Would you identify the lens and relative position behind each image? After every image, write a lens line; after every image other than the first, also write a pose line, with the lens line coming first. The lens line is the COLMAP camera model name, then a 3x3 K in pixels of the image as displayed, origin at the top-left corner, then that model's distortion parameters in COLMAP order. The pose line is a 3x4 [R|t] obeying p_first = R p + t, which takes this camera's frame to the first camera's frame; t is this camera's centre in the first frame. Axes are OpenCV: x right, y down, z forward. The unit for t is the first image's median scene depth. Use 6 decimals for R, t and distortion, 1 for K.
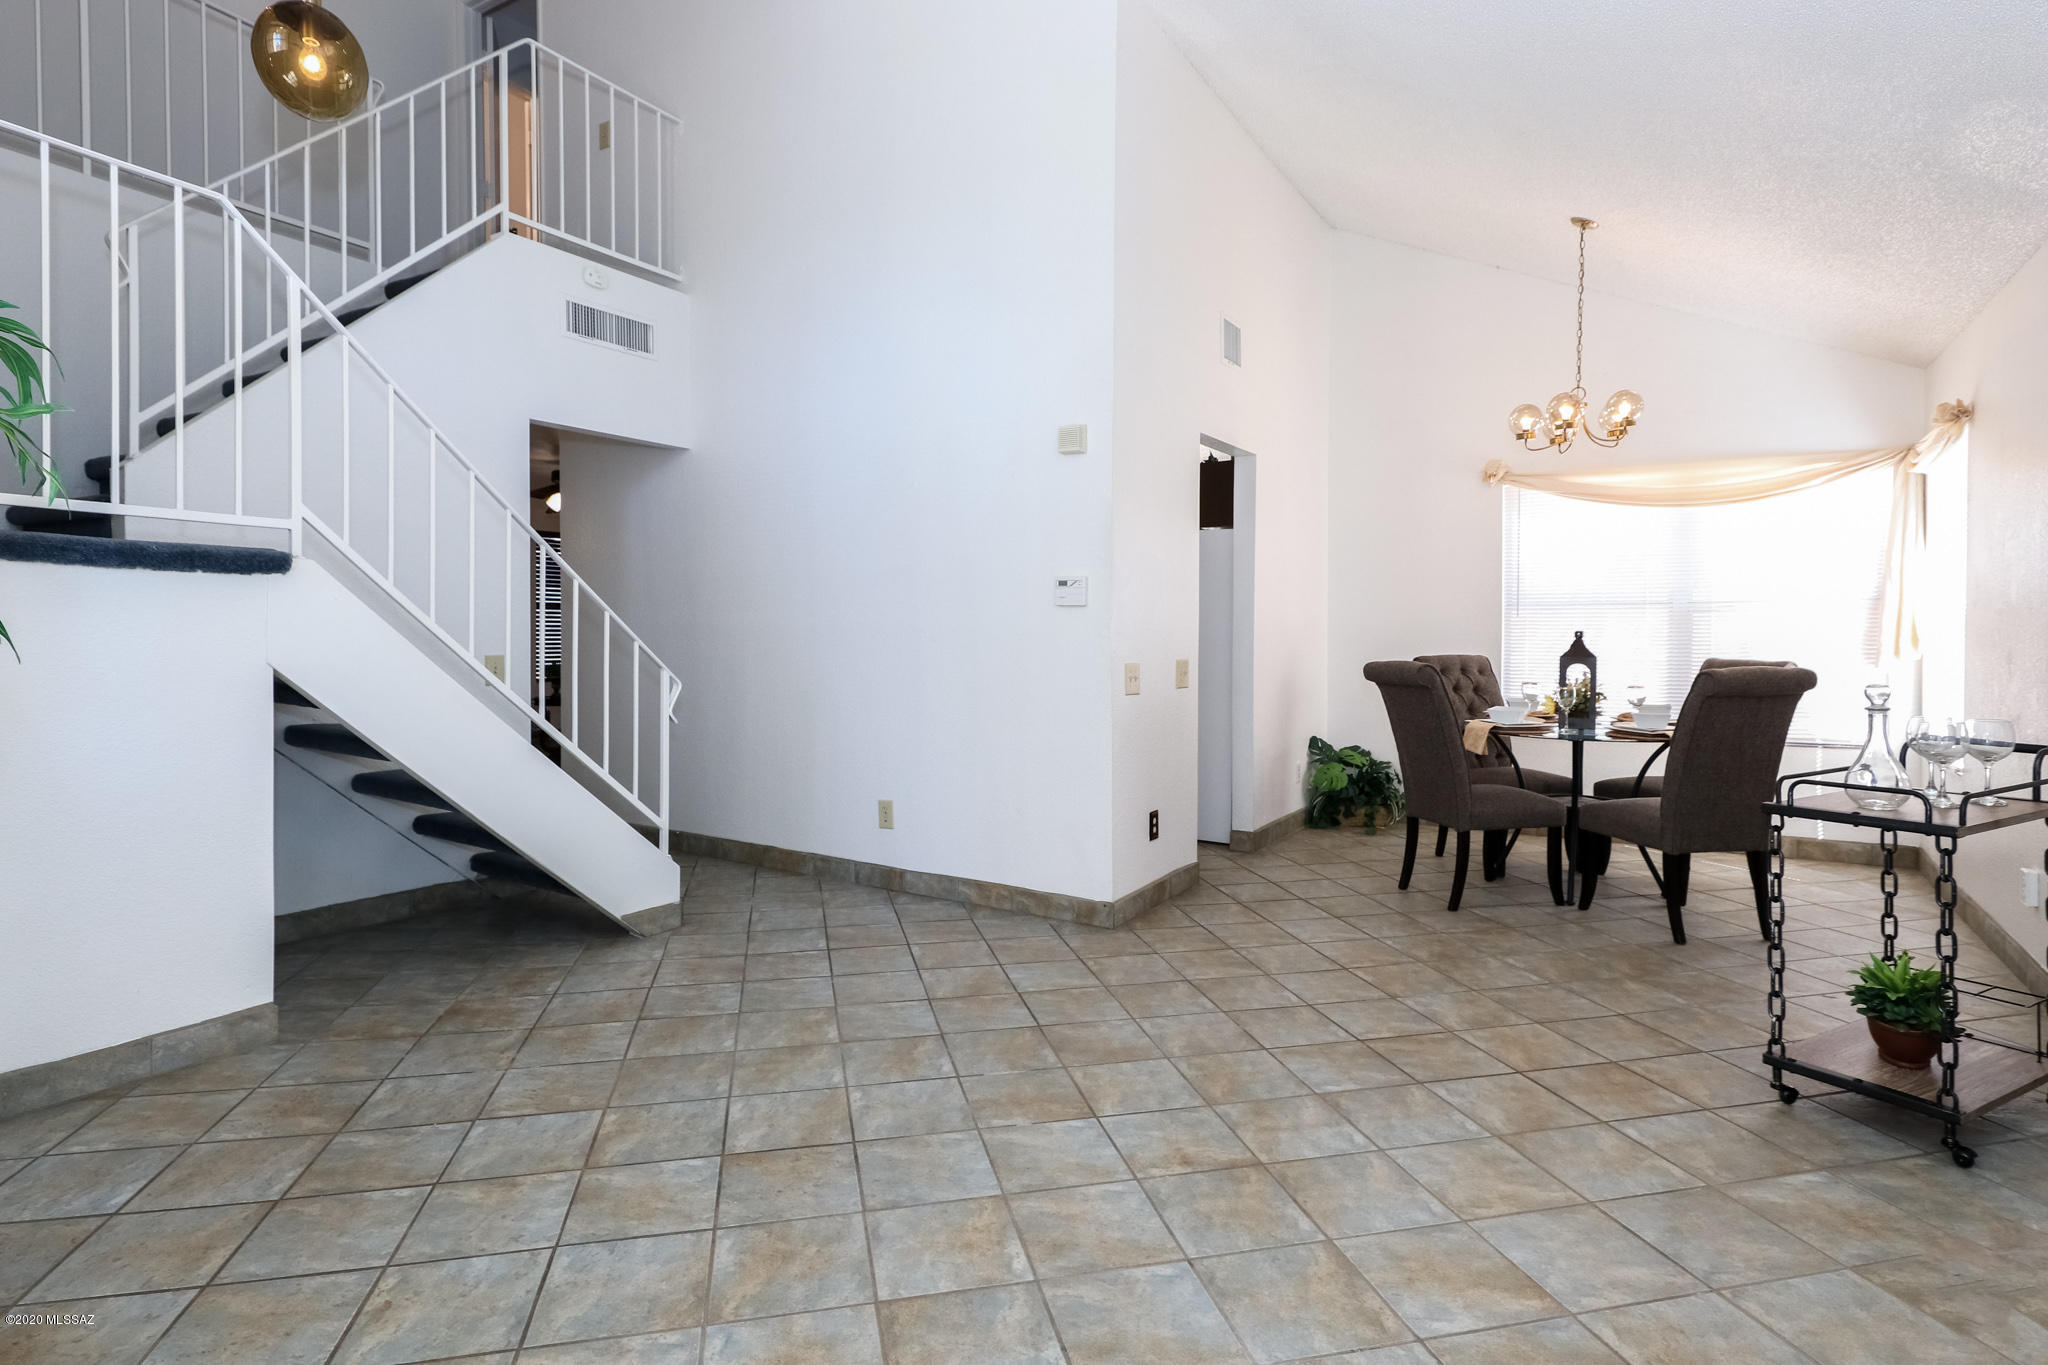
lens RADIAL K [[1061.0, 0, 1011.9], [0, 1061.0, 651.0], [0, 0, 1]] dist [0.000294, 0.000562]
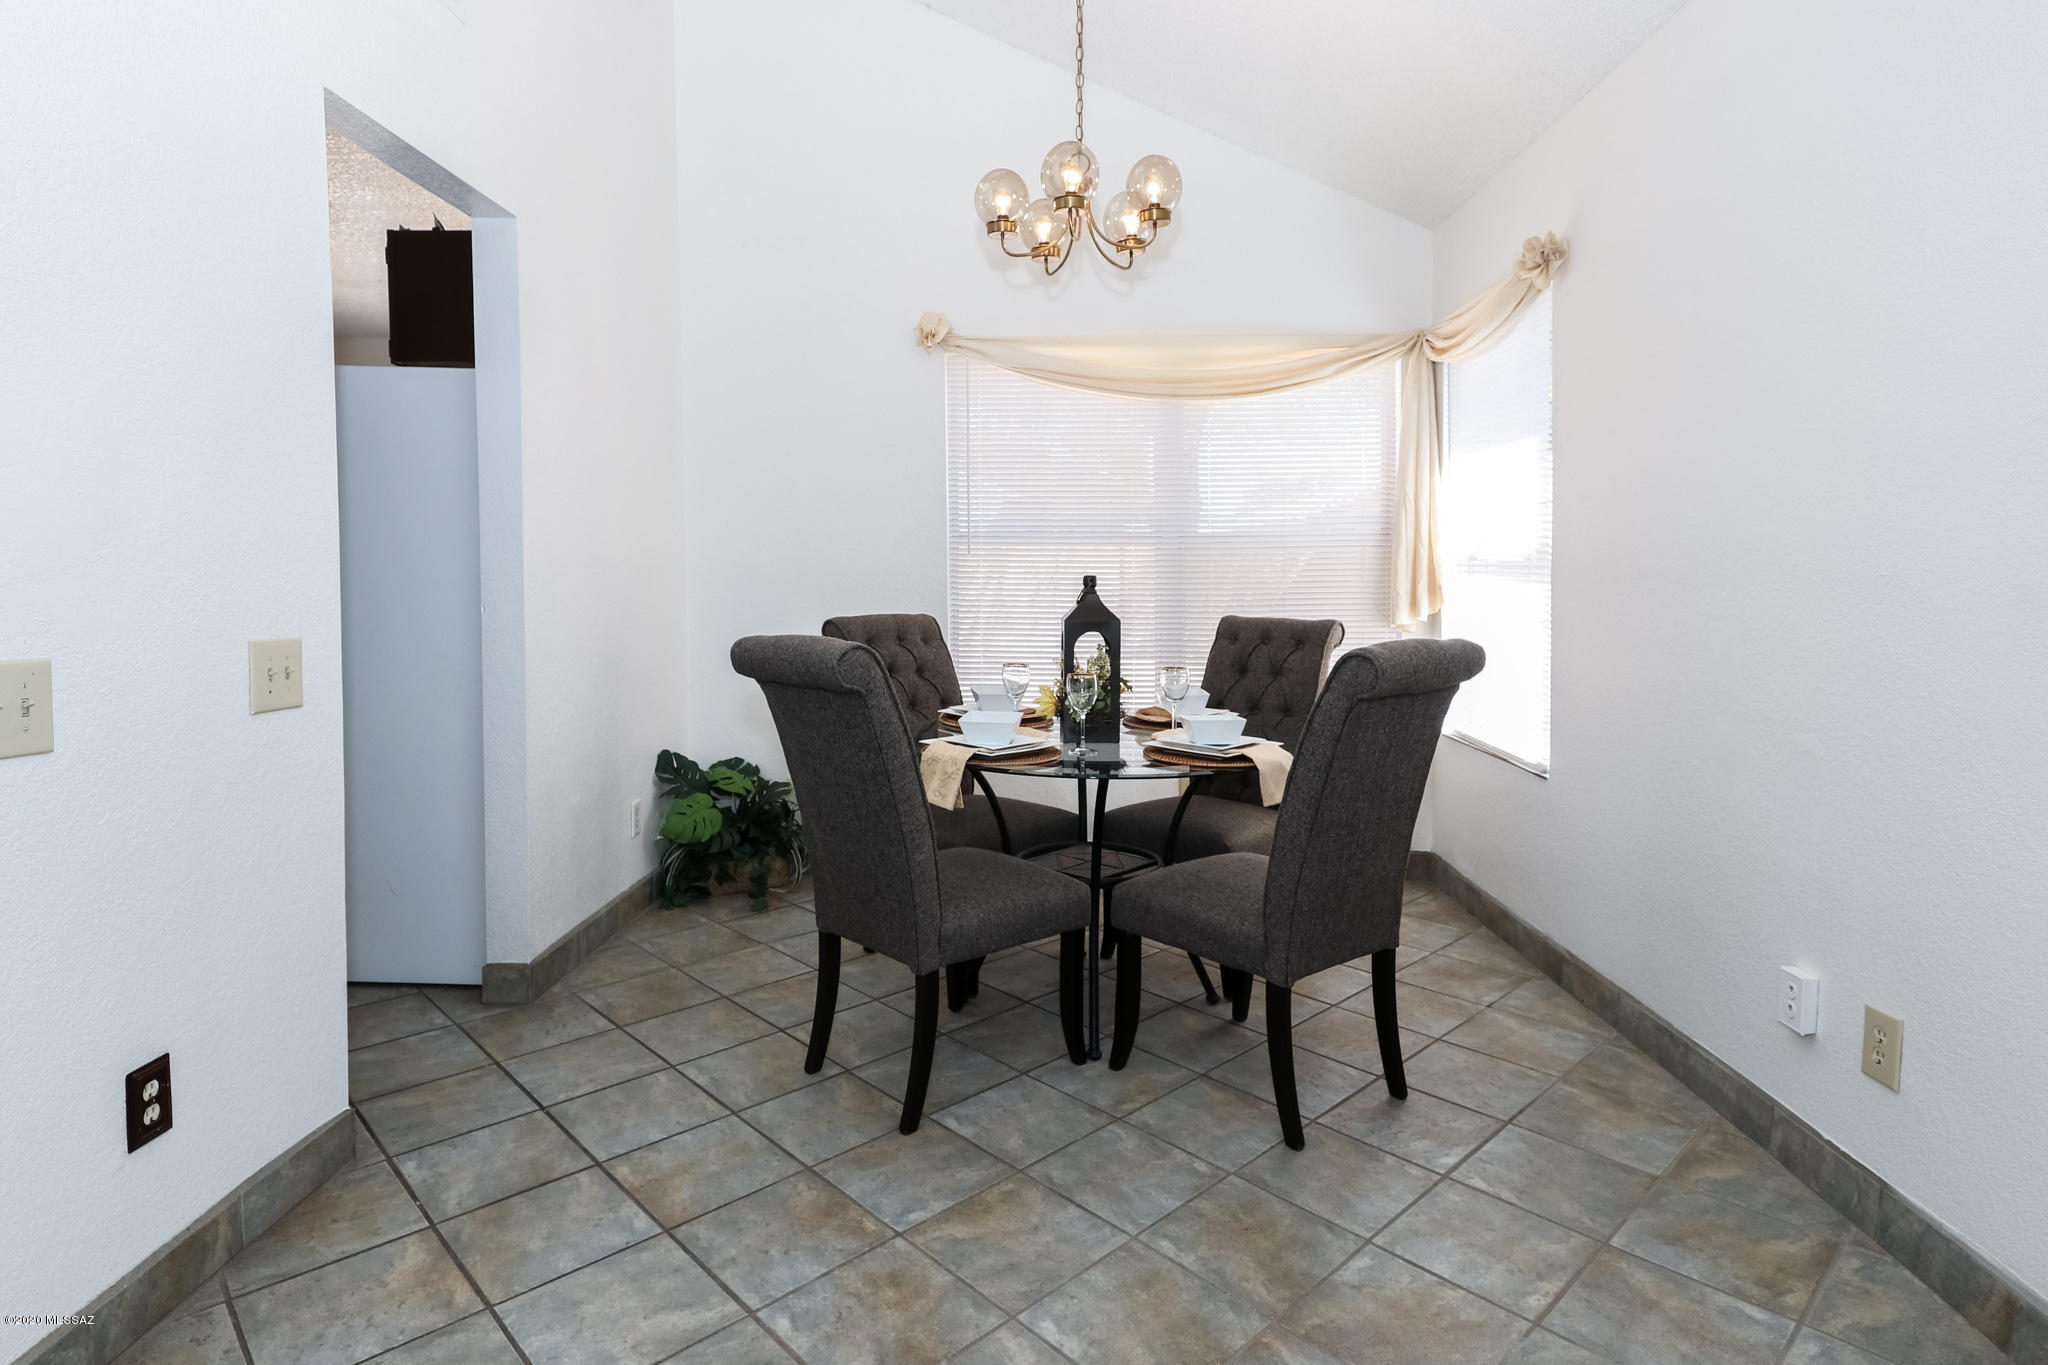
lens RADIAL K [[1059.8, 0, 1024.0], [0, 1059.8, 682.5], [0, 0, 1]] dist [0.099559, -0.000004]
pose [[0.849124, -0.050159, 0.525807, 0.179565], [0.005659, 0.996288, 0.085902, -0.010361], [-0.528164, -0.069965, 0.846255, 0.489520]]
